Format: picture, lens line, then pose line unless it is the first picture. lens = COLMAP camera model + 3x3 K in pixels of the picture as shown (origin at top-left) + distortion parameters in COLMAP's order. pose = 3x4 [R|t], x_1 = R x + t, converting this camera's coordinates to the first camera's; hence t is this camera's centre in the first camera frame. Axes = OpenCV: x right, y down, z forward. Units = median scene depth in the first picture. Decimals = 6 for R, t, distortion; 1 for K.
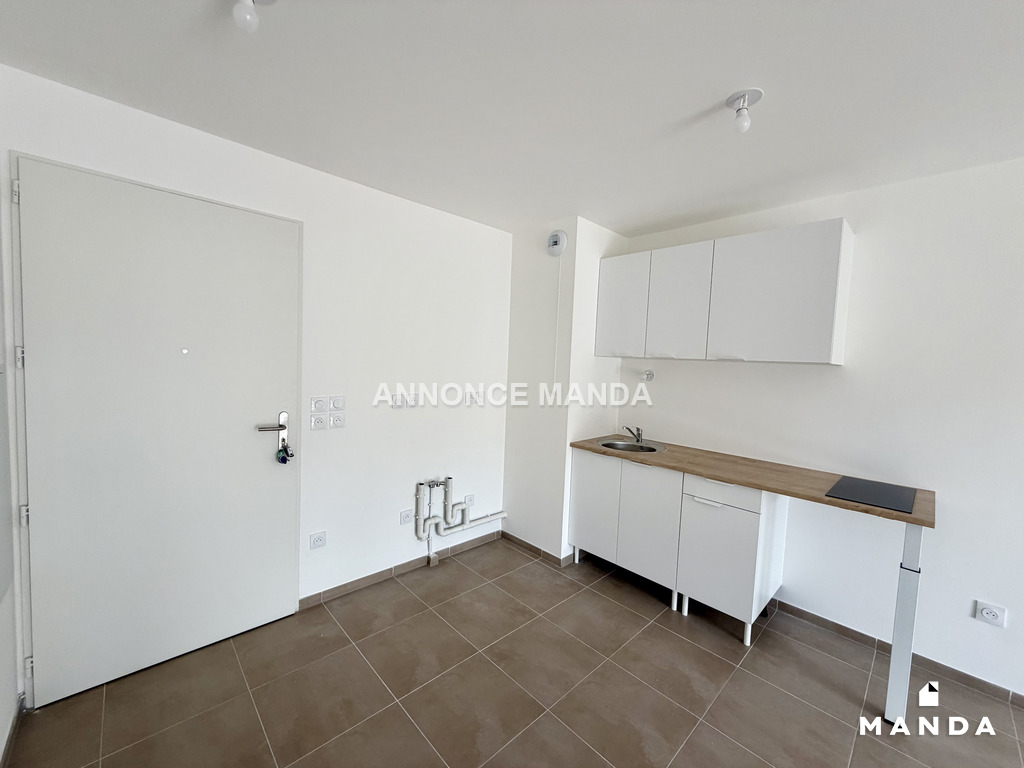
lens RADIAL K [[406.4, 0, 509.6], [0, 406.4, 383.4], [0, 0, 1]] dist [-0.001100, 0.000171]
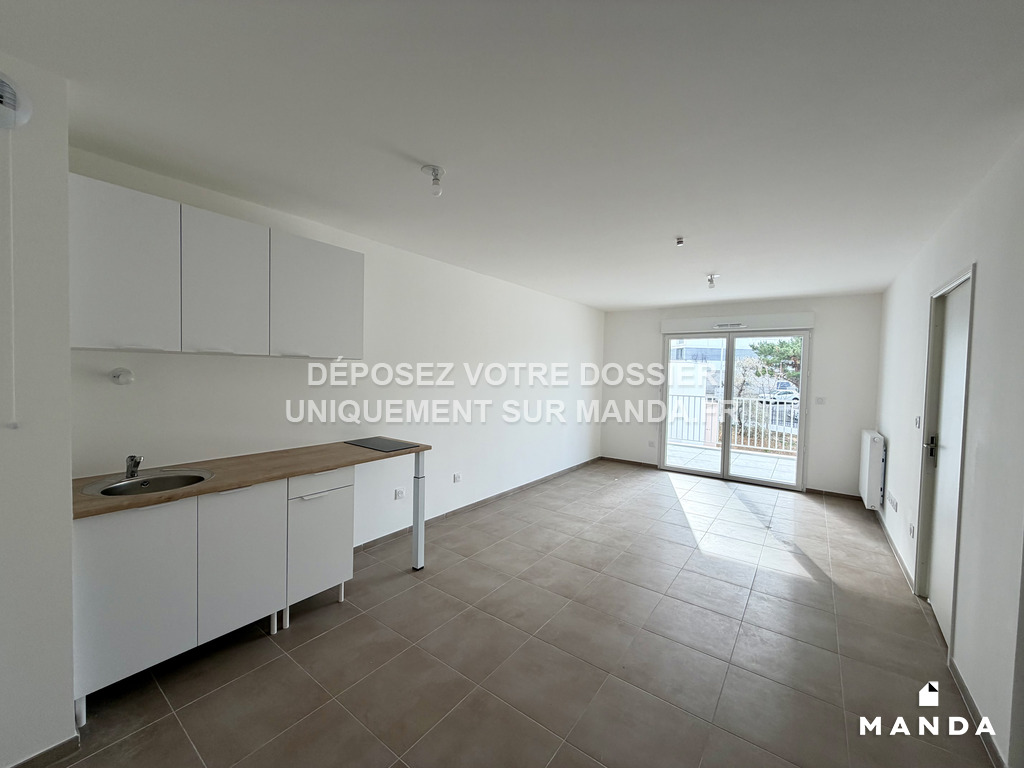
lens RADIAL K [[406.4, 0, 509.6], [0, 406.4, 383.4], [0, 0, 1]] dist [-0.001100, 0.000171]
pose [[-0.172777, -0.077301, 0.981923, -0.532692], [0.029639, 0.996056, 0.083629, -0.056815], [-0.984515, 0.043553, -0.169804, 0.621193]]
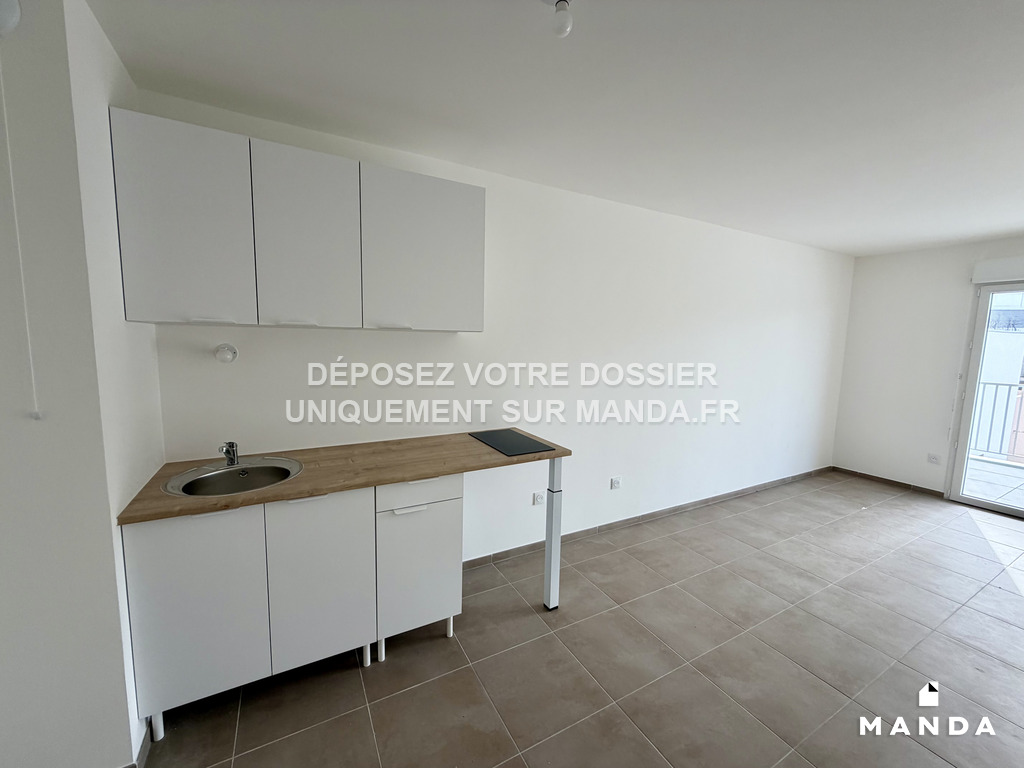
lens RADIAL K [[406.4, 0, 509.6], [0, 406.4, 383.4], [0, 0, 1]] dist [-0.001100, 0.000171]
pose [[0.254556, -0.142174, 0.956550, -0.171628], [0.048815, 0.989762, 0.134120, -0.045324], [-0.965825, 0.012553, 0.258890, 0.553202]]
